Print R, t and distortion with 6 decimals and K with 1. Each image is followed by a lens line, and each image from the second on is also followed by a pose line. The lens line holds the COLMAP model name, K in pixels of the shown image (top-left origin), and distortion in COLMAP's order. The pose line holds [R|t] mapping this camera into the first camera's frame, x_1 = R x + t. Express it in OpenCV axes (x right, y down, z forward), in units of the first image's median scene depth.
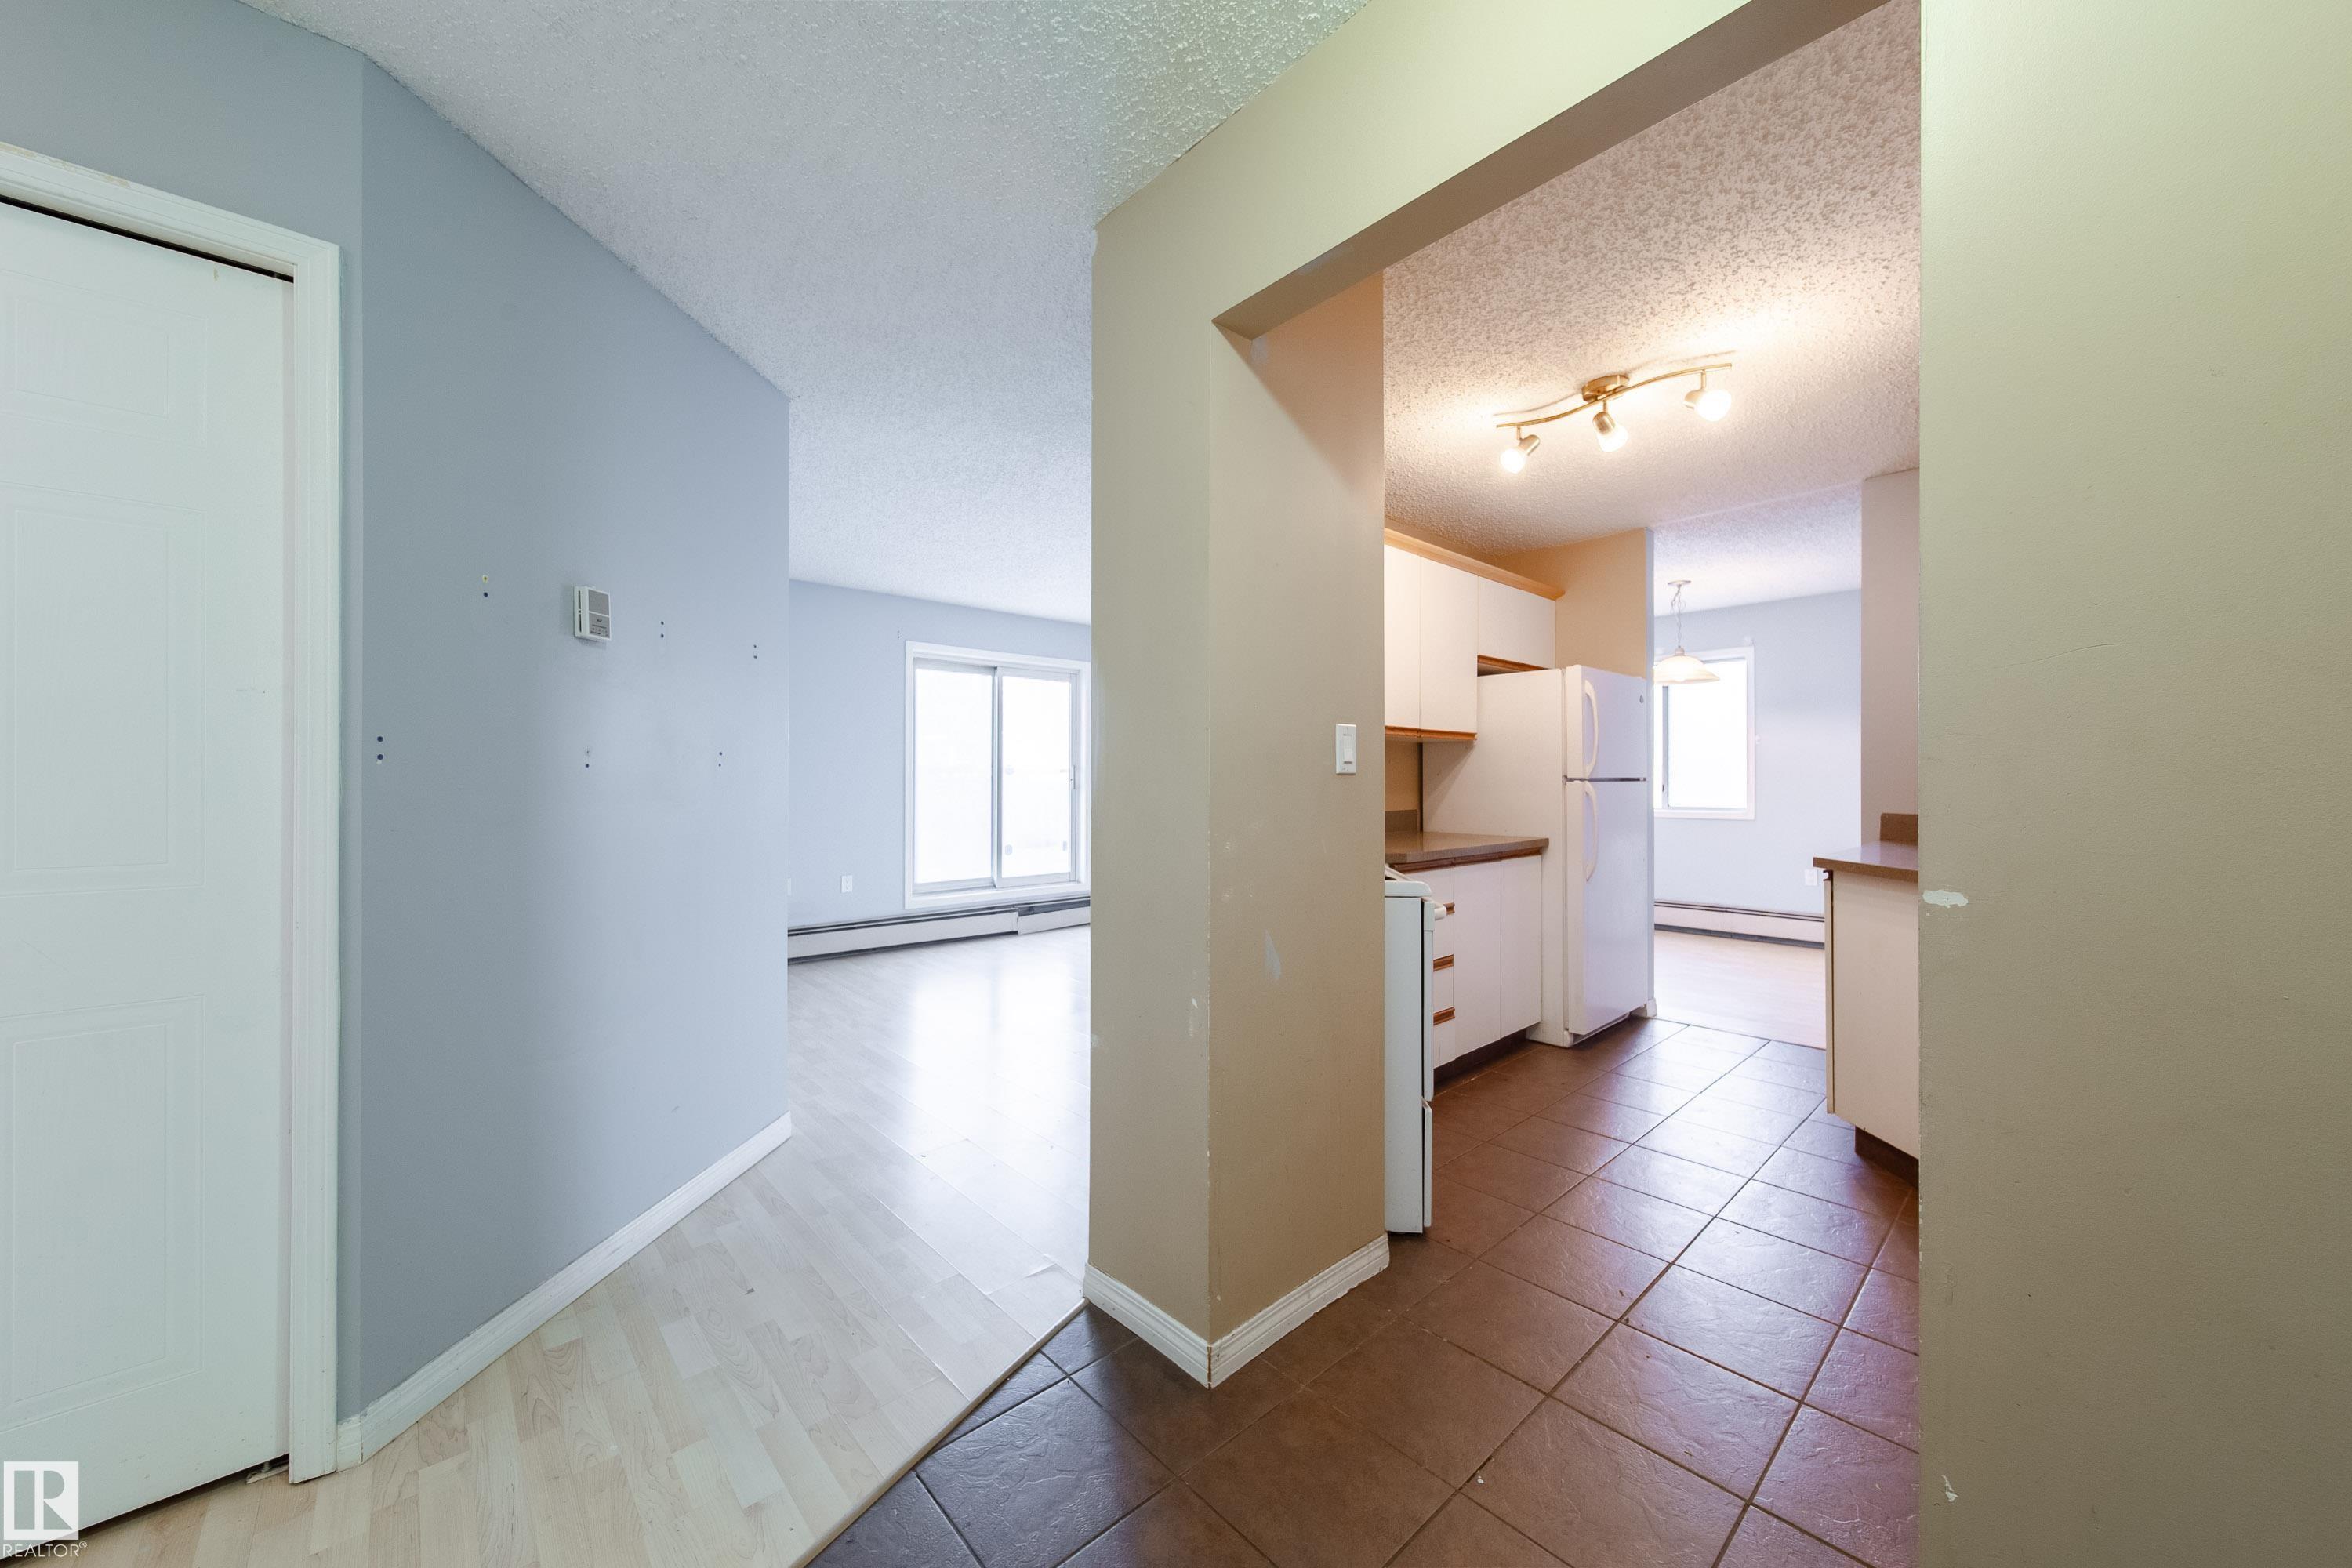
lens RADIAL K [[840.4, 0, 1174.4], [0, 840.4, 778.6], [0, 0, 1]] dist [0.002514, -0.000810]
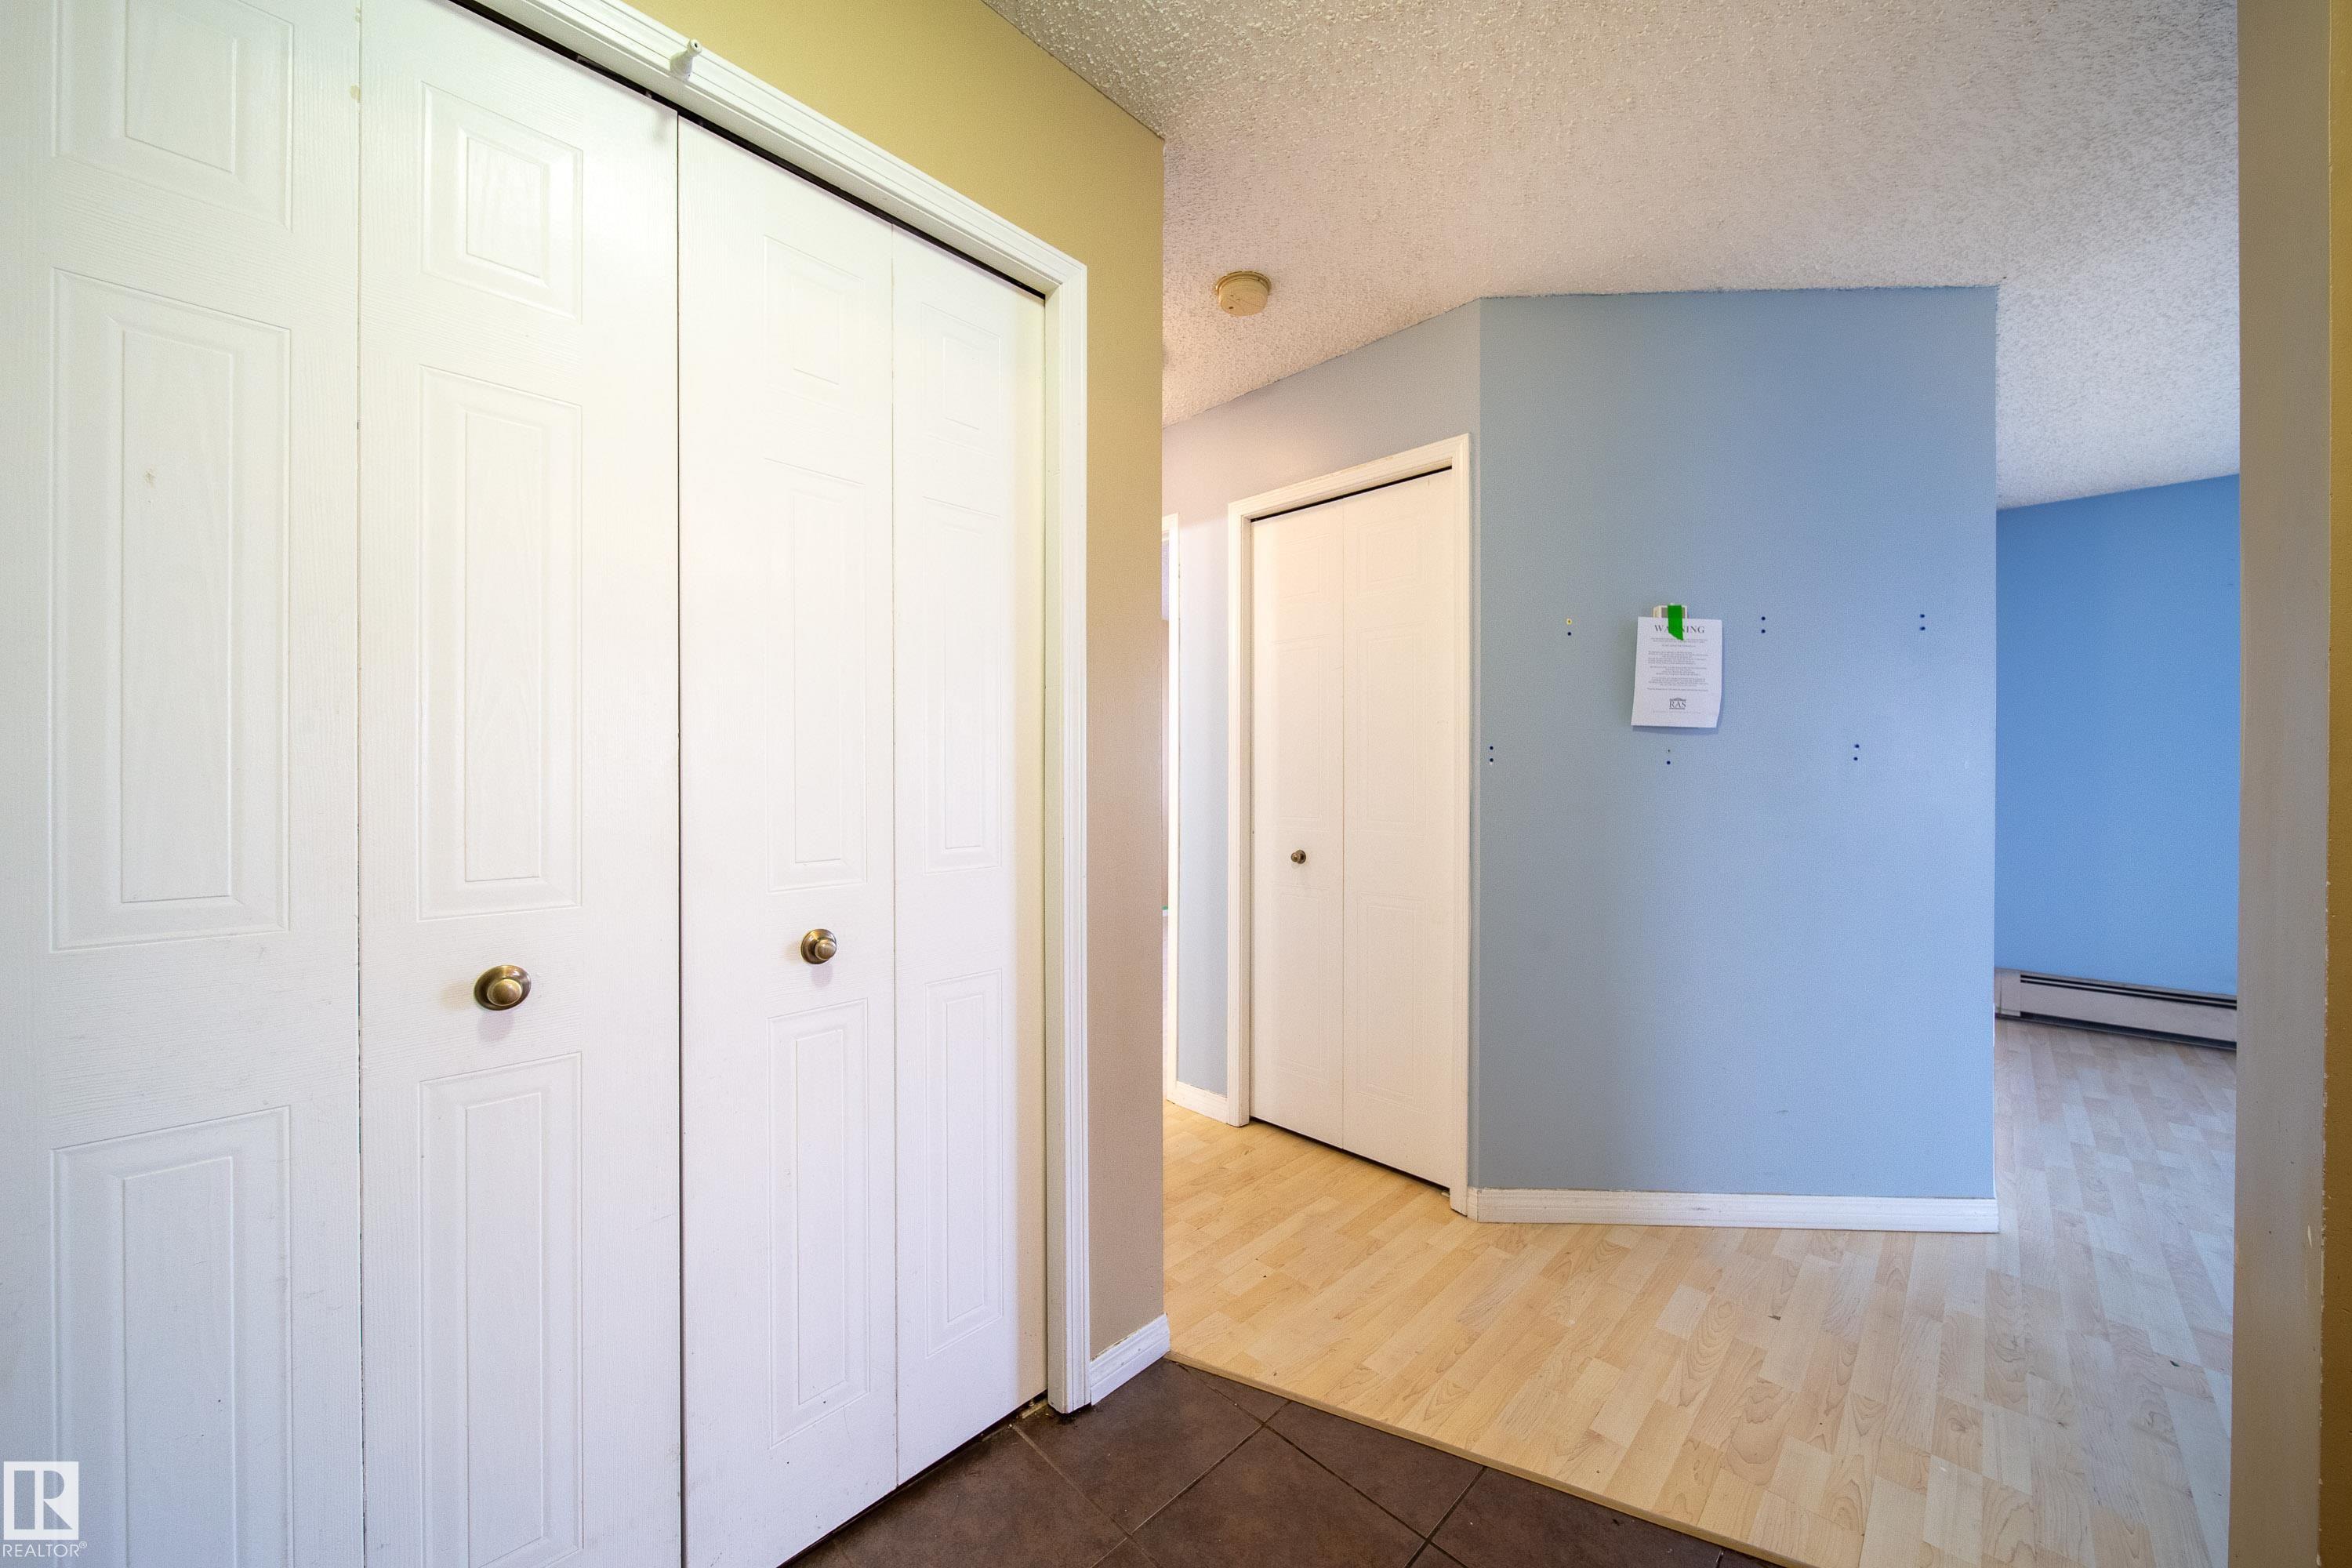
lens RADIAL K [[840.4, 0, 1187.7], [0, 840.4, 790.0], [0, 0, 1]] dist [0.002514, -0.000810]
pose [[0.071449, 0.015995, -0.997316, 0.196864], [-0.004677, 0.999866, 0.015700, 0.001996], [0.997433, 0.003543, 0.071514, 0.138208]]
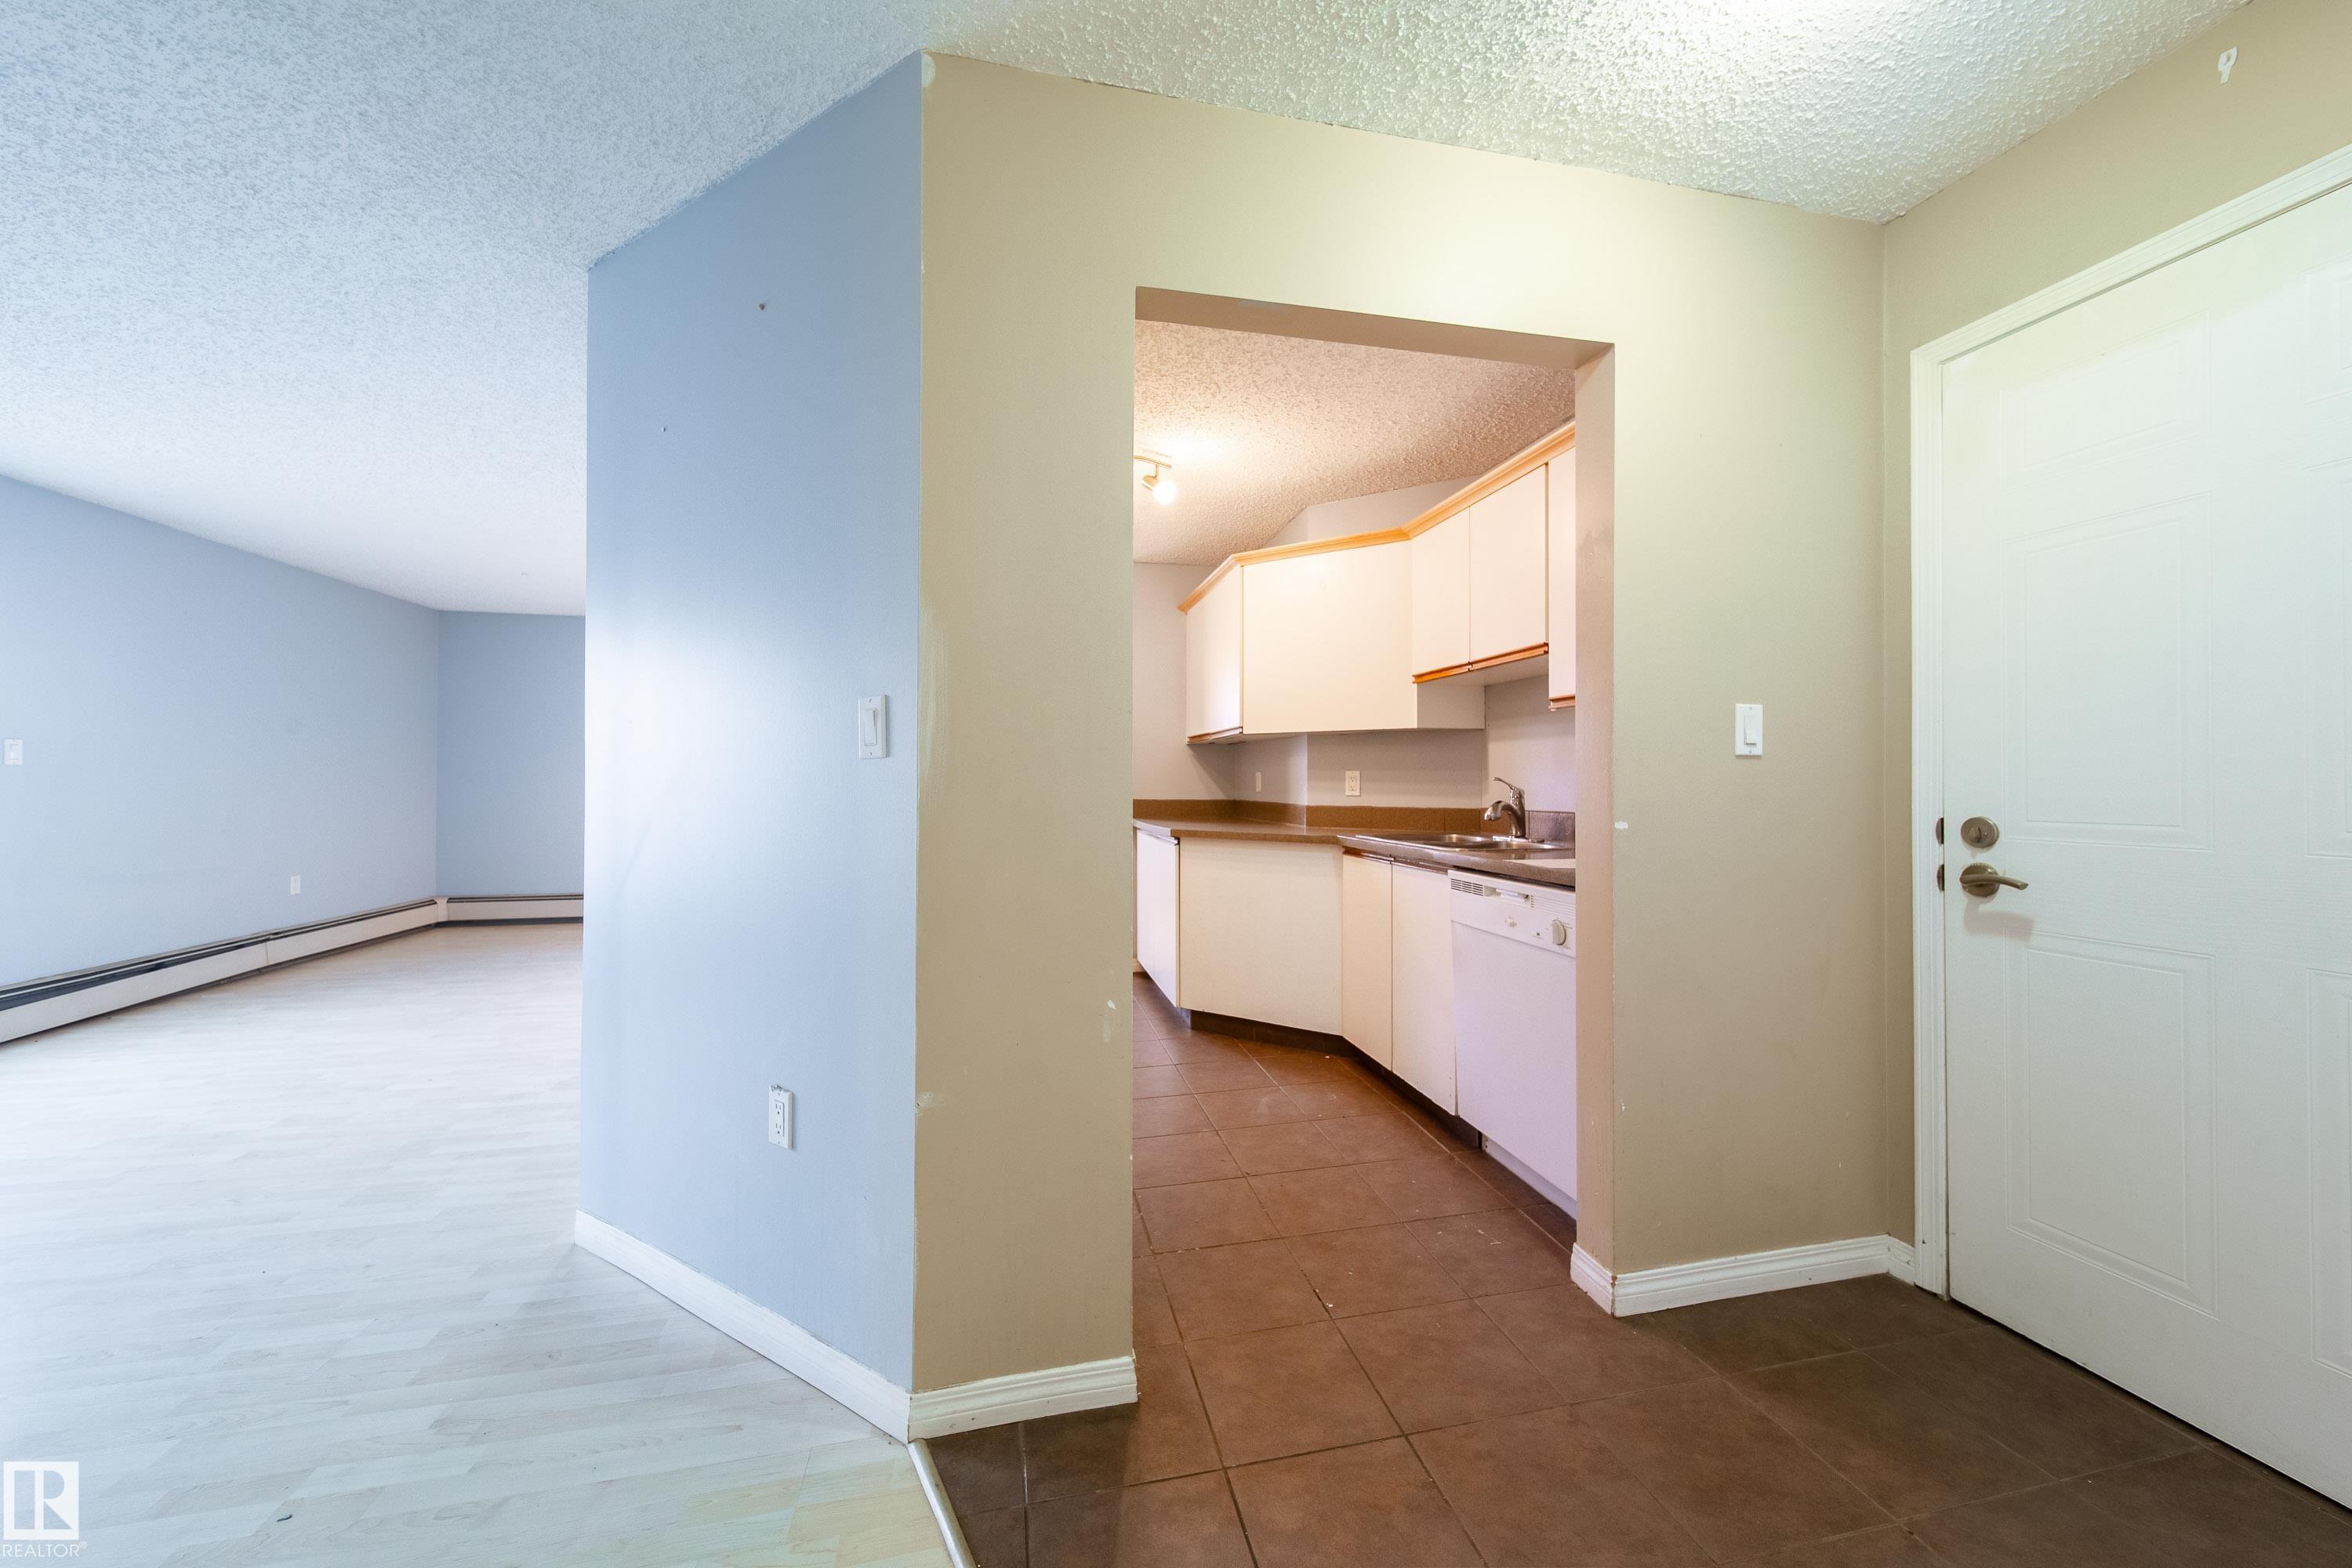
lens RADIAL K [[840.4, 0, 1177.7], [0, 840.4, 778.0], [0, 0, 1]] dist [0.002514, -0.000810]
pose [[0.492400, 0.004845, 0.870355, -0.326760], [-0.004759, 0.999985, -0.002874, 0.008027], [-0.870356, -0.002727, 0.492416, 0.207324]]
